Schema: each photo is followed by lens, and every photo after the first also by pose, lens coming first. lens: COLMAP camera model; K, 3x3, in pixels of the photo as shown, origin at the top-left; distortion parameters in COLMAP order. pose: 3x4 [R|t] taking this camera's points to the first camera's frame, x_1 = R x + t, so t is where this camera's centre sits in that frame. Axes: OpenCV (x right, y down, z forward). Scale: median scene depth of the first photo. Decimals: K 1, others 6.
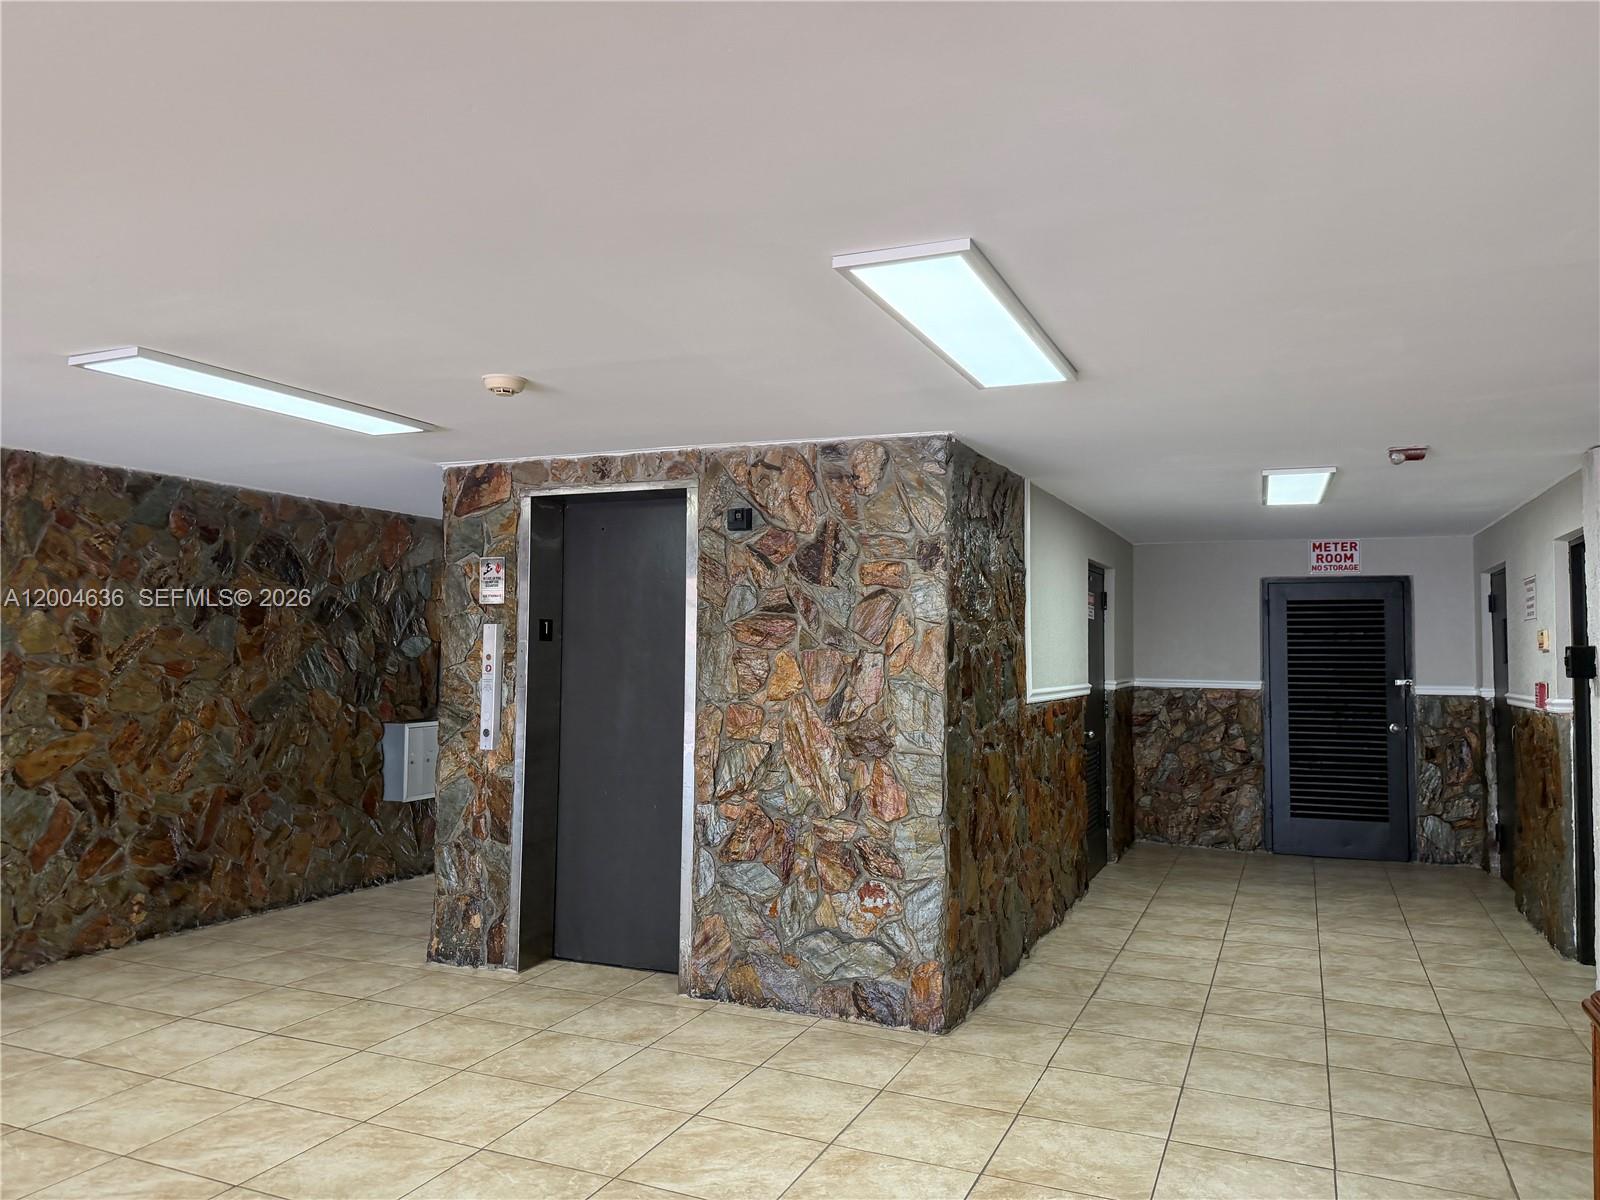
lens RADIAL K [[1139.6, 0, 808.5], [0, 1139.6, 598.2], [0, 0, 1]] dist [-0.002292, -0.001014]
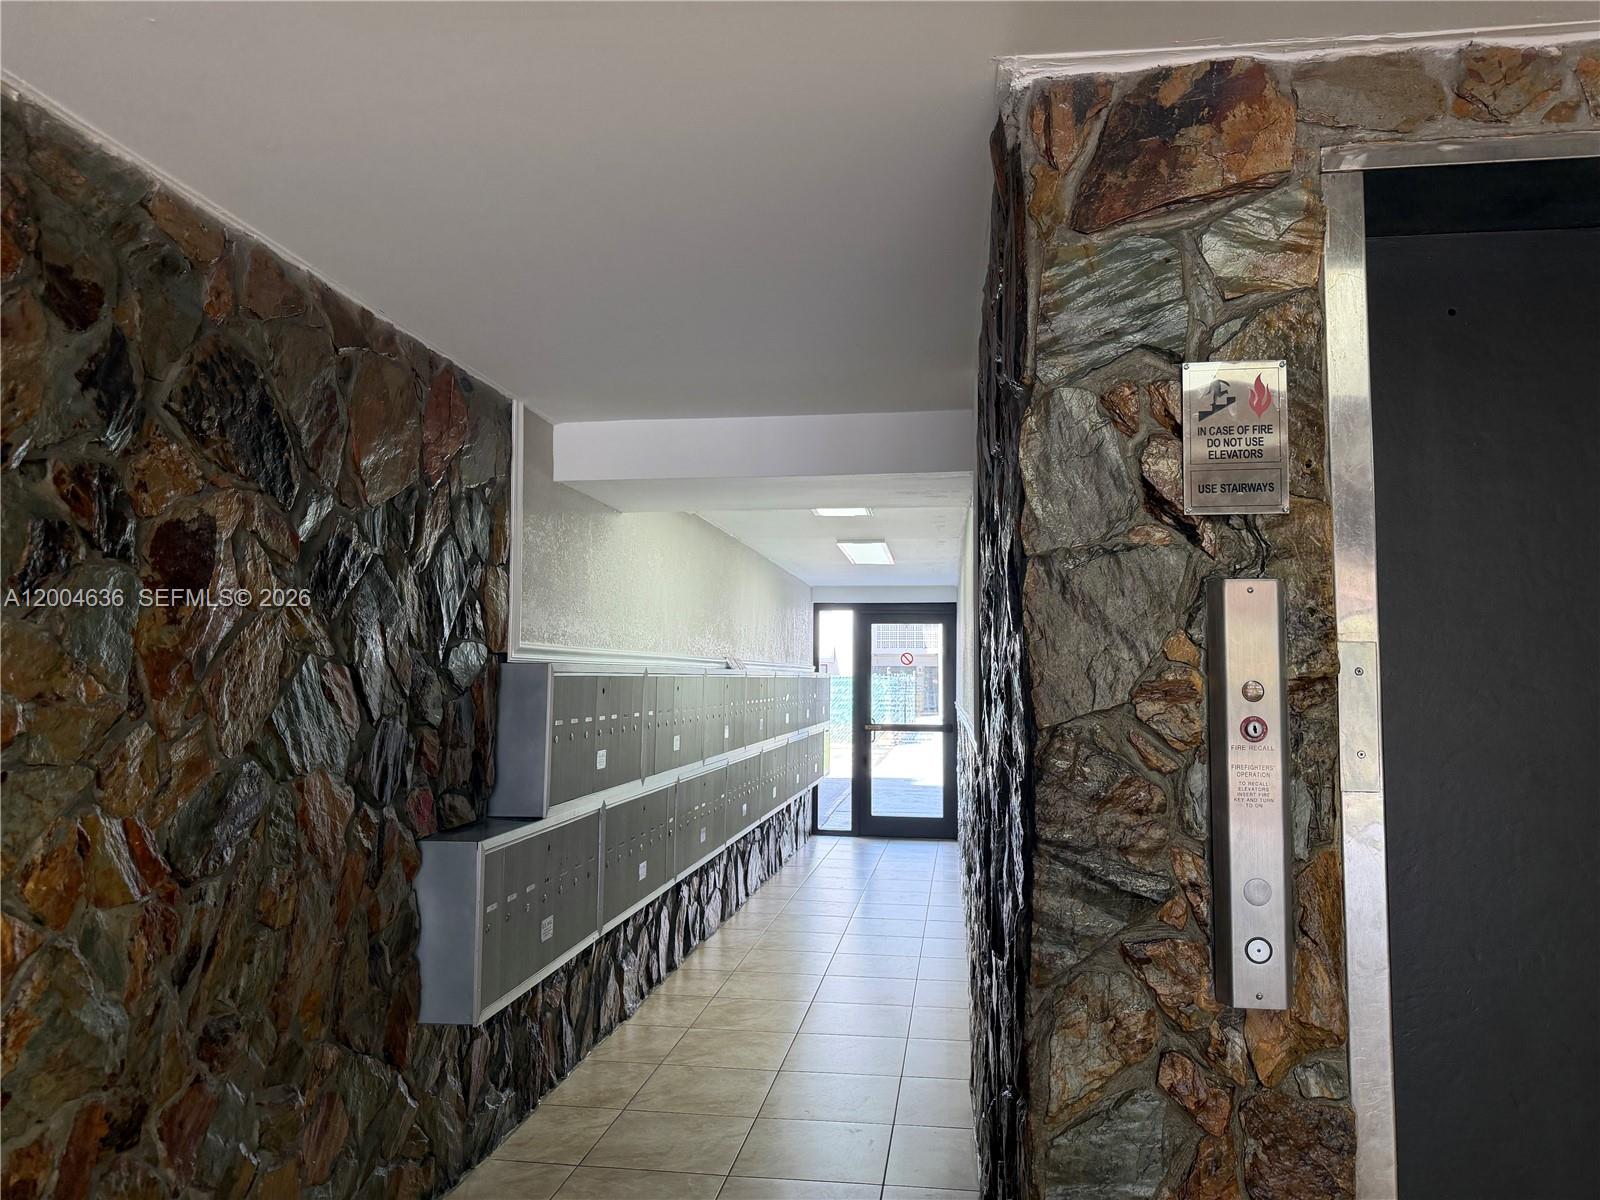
lens RADIAL K [[1139.6, 0, 792.2], [0, 1139.6, 599.4], [0, 0, 1]] dist [-0.002292, -0.001014]
pose [[0.967330, 0.015420, 0.253051, -0.393363], [-0.010364, 0.999719, -0.021300, 0.029690], [-0.253309, 0.017981, 0.967218, 0.619124]]
